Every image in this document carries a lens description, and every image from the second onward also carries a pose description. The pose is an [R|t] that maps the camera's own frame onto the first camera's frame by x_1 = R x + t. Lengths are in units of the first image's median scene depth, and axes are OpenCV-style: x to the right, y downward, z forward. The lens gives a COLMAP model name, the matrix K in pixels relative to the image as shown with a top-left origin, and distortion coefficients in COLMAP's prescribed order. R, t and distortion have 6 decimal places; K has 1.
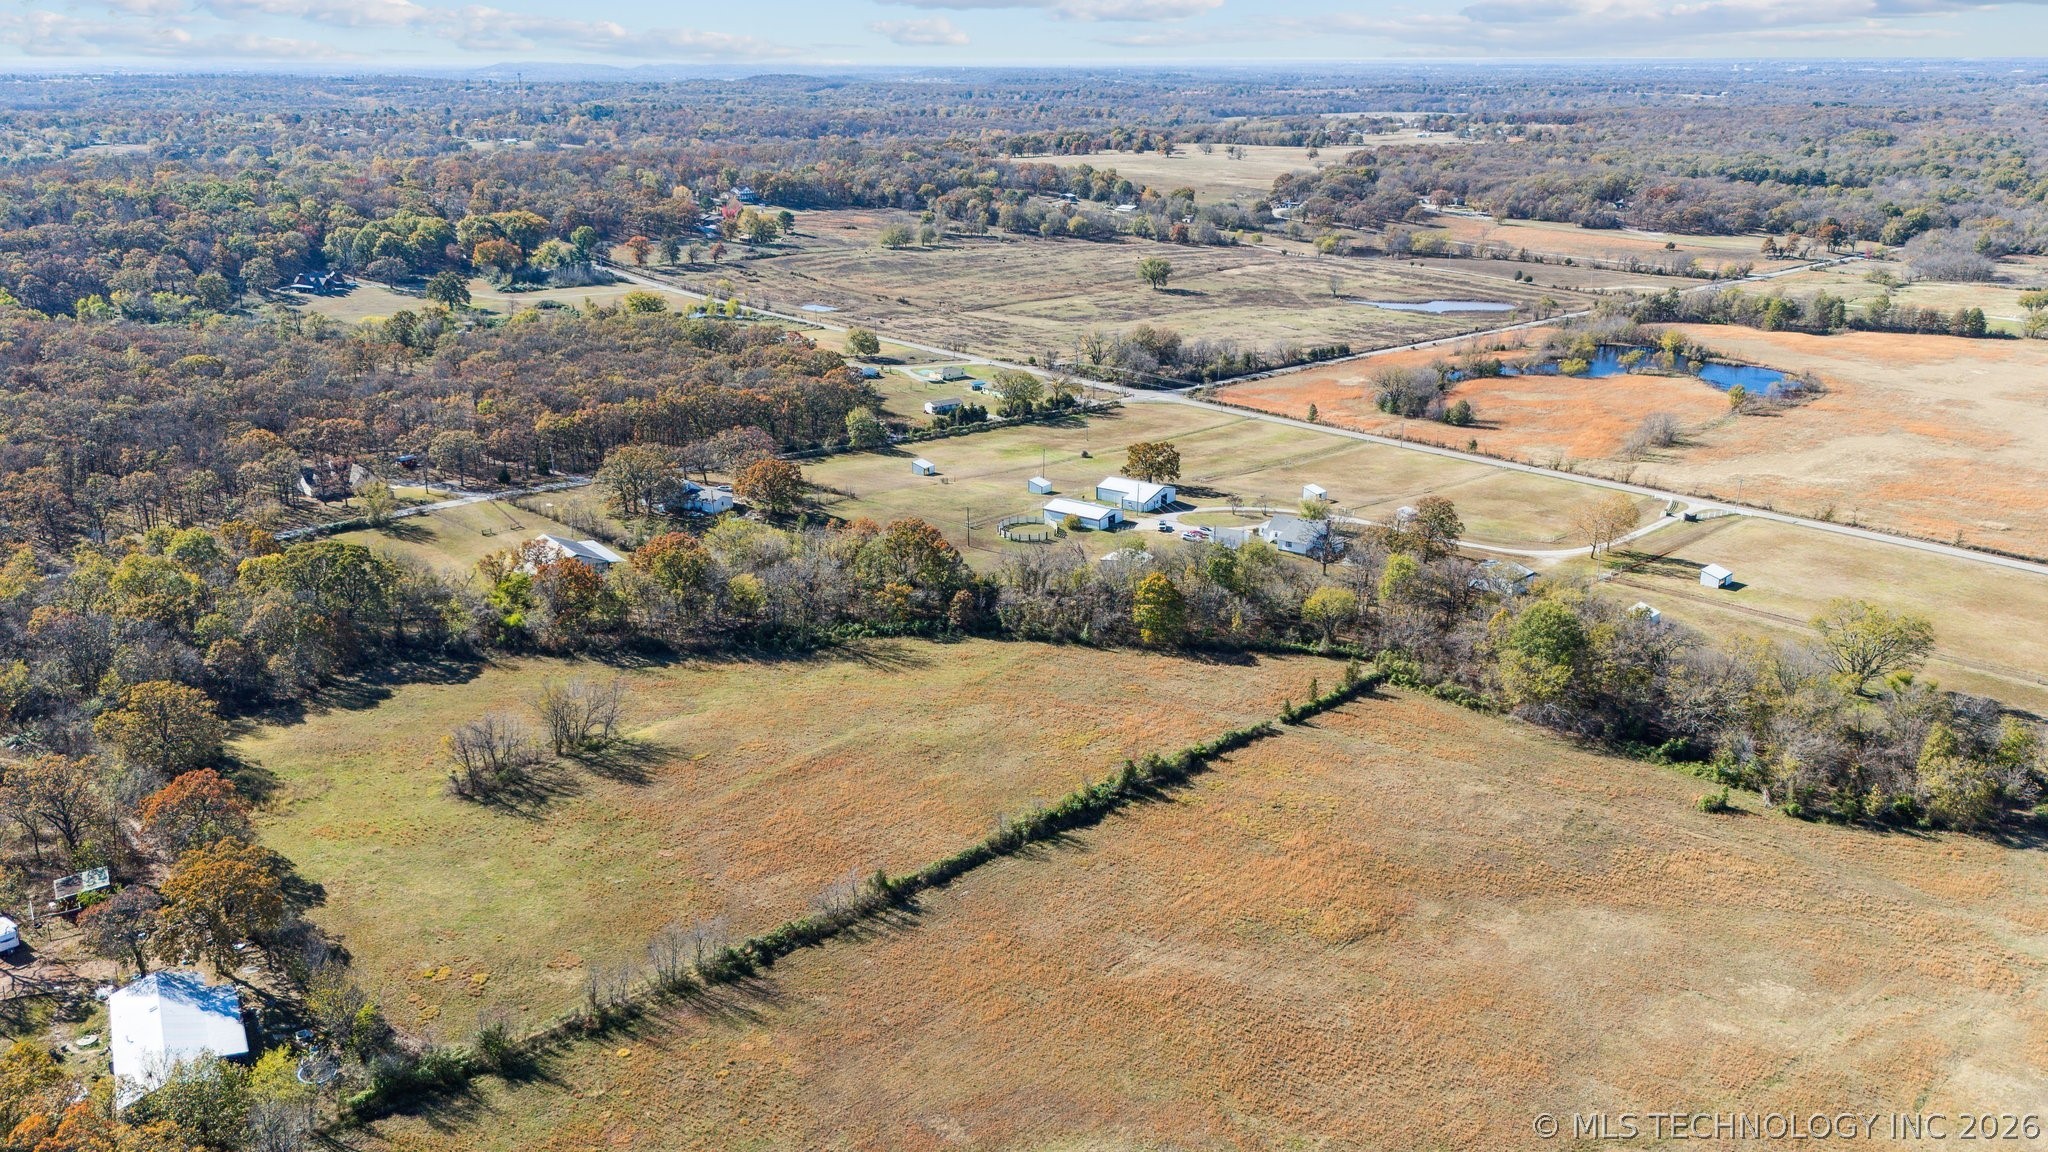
lens RADIAL K [[1563.1, 0, 1017.2], [0, 1563.1, 571.5], [0, 0, 1]] dist [0.078601, -0.069751]
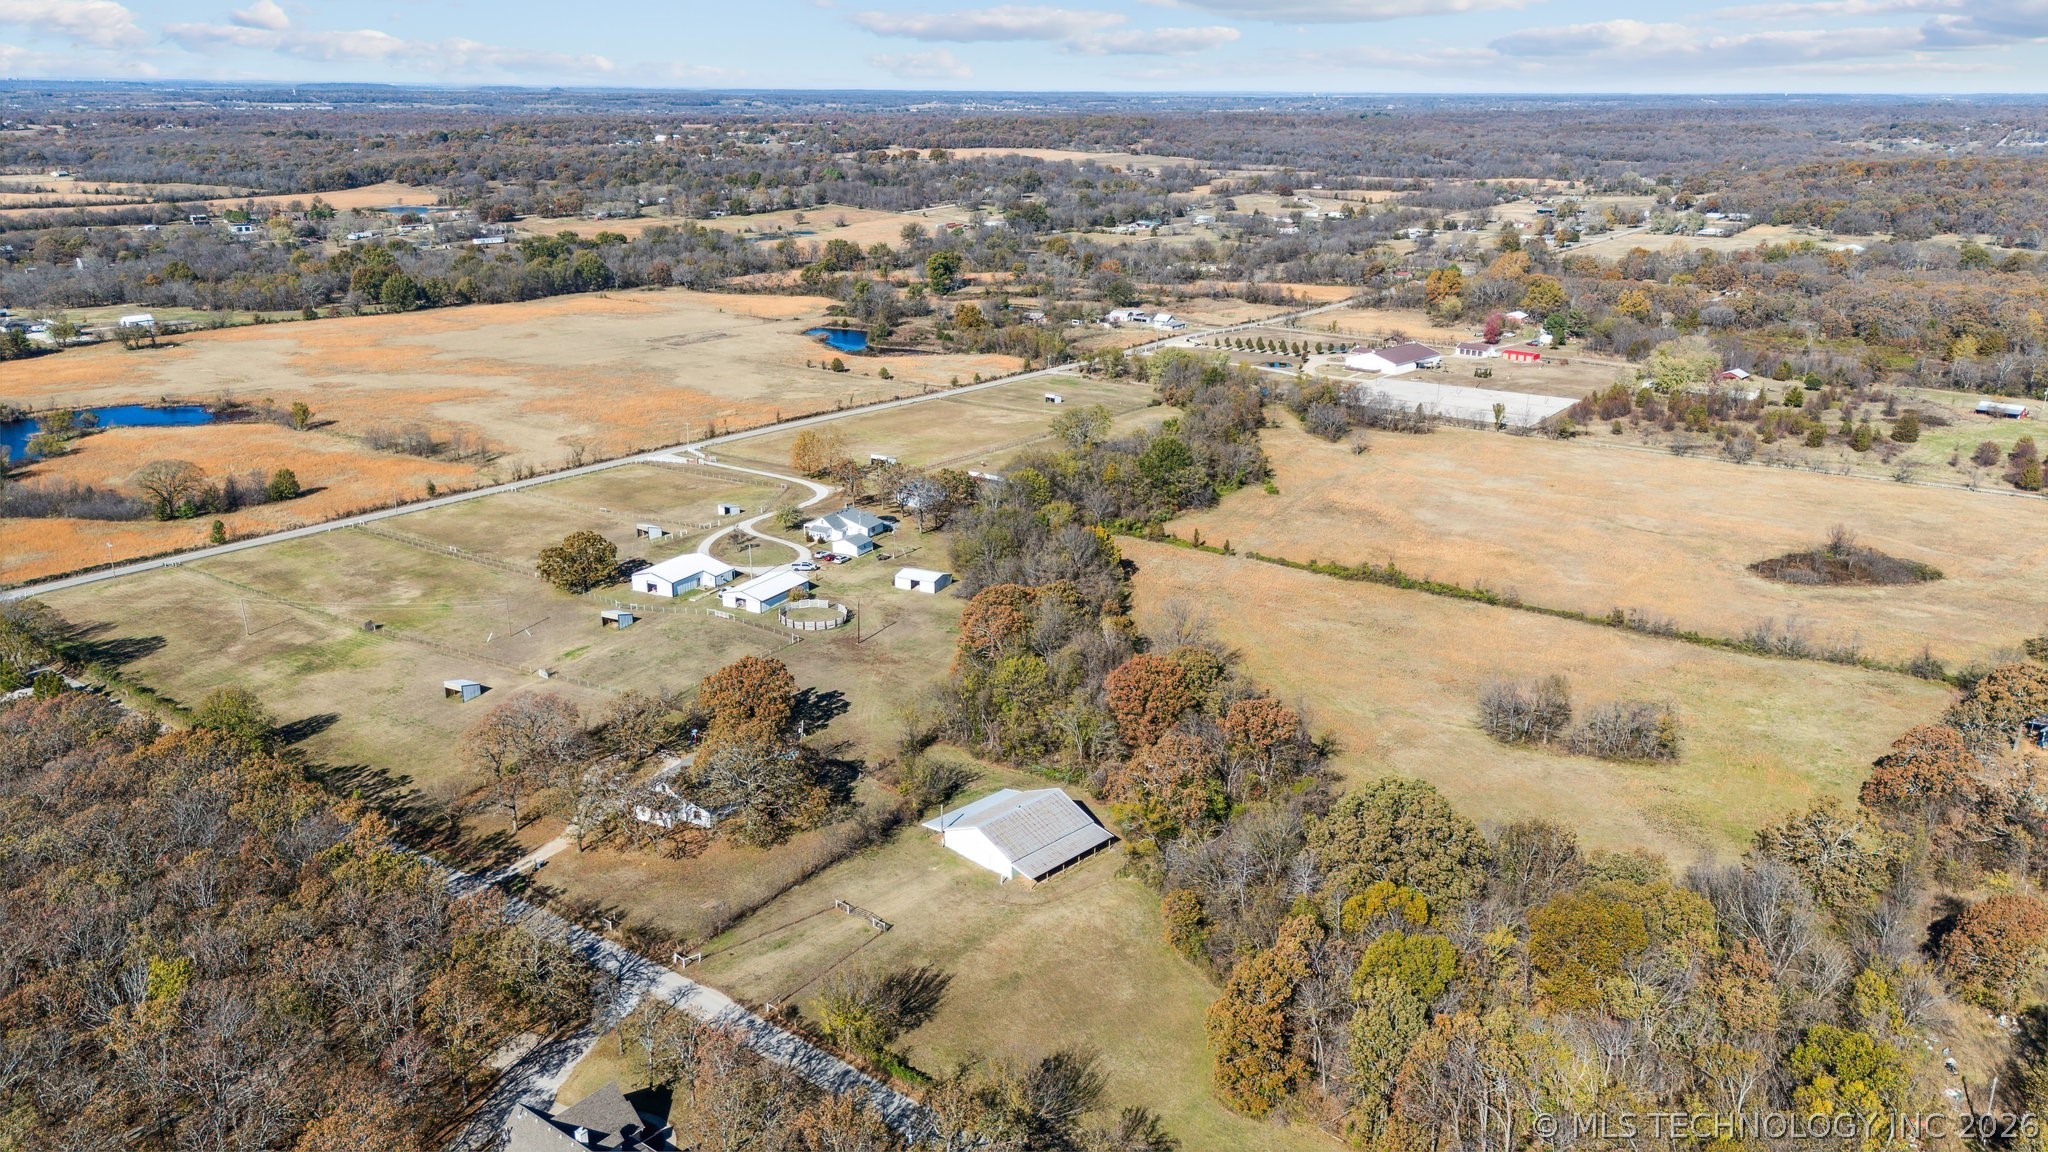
lens RADIAL K [[1492.1, 0, 1026.3], [0, 1492.1, 572.1], [0, 0, 1]] dist [0.091021, -0.085038]
pose [[-0.146093, -0.309355, 0.939657, -0.499244], [0.301173, 0.890853, 0.340112, -0.188663], [-0.942312, 0.332688, -0.036978, 0.570223]]
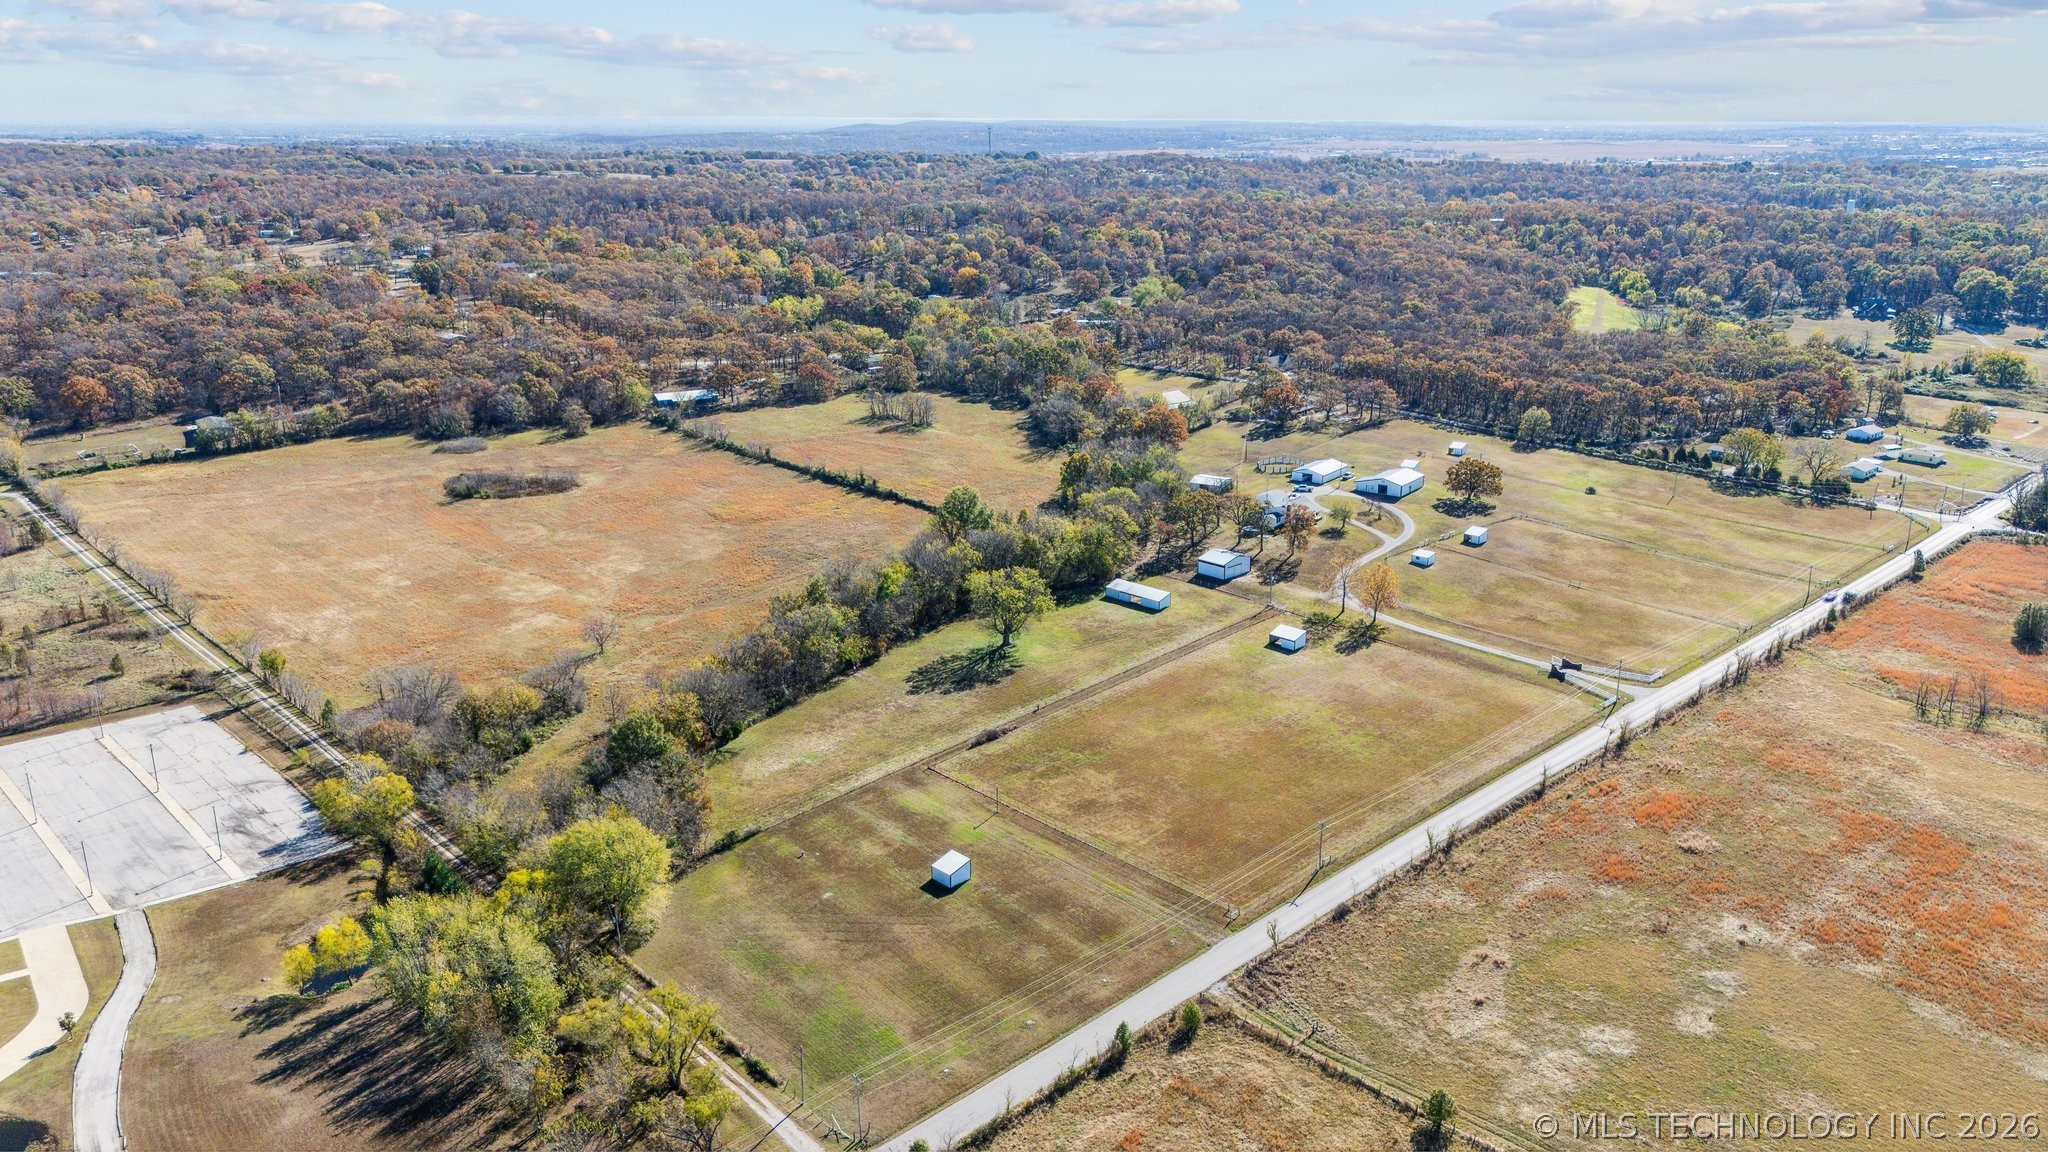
lens RADIAL K [[1492.1, 0, 1026.3], [0, 1492.1, 572.1], [0, 0, 1]] dist [0.091021, -0.085038]
pose [[0.001621, 0.293800, -0.955866, 0.792473], [-0.307785, 0.909612, 0.279061, -0.147555], [0.951455, 0.293748, 0.091902, 0.438901]]
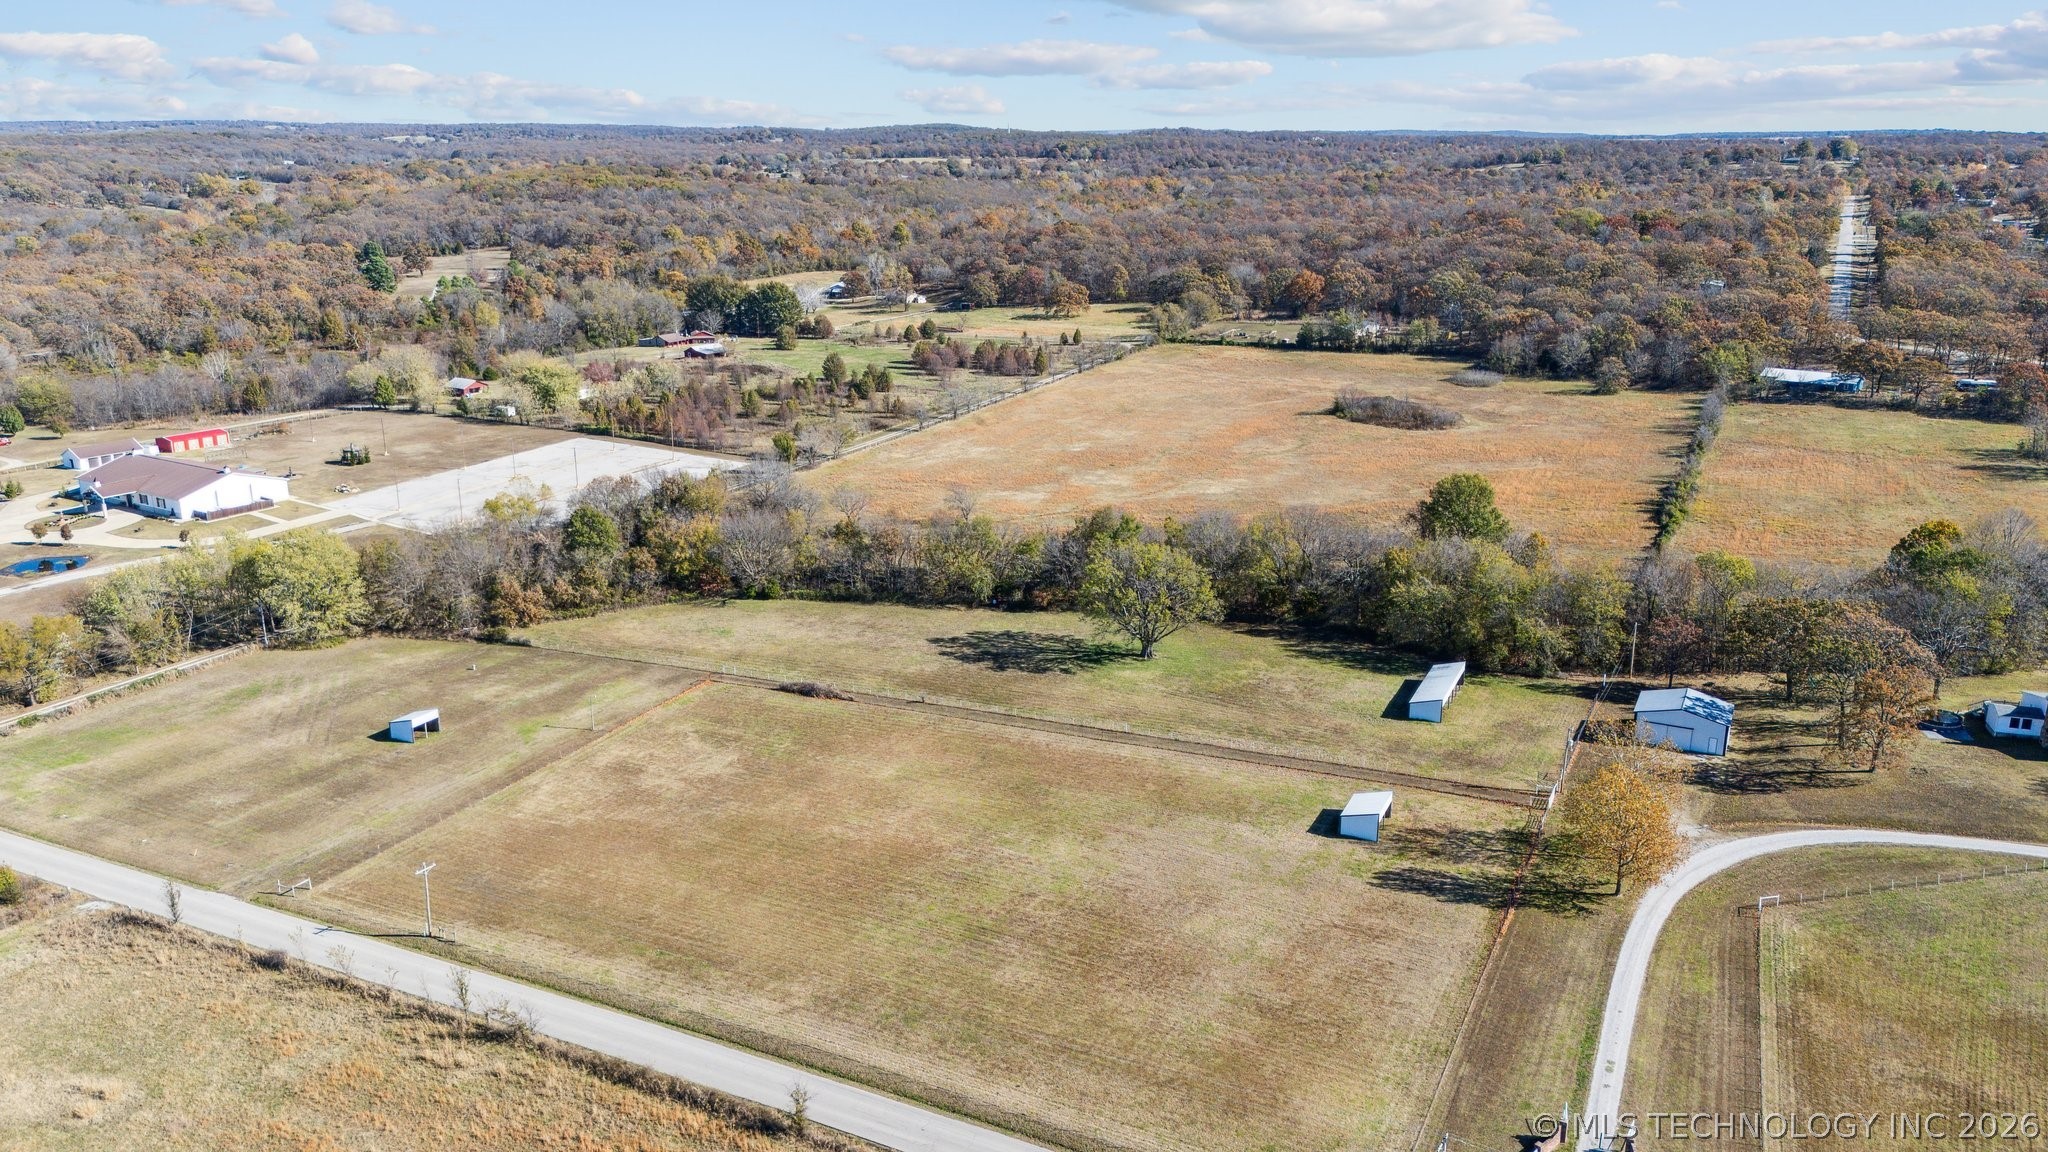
lens RADIAL K [[1563.1, 0, 1017.2], [0, 1563.1, 571.5], [0, 0, 1]] dist [0.078601, -0.069751]
pose [[-0.945488, 0.086445, -0.313973, 0.413992], [-0.103101, 0.835073, 0.540392, -0.191650], [0.308904, 0.543306, -0.780639, 0.779850]]
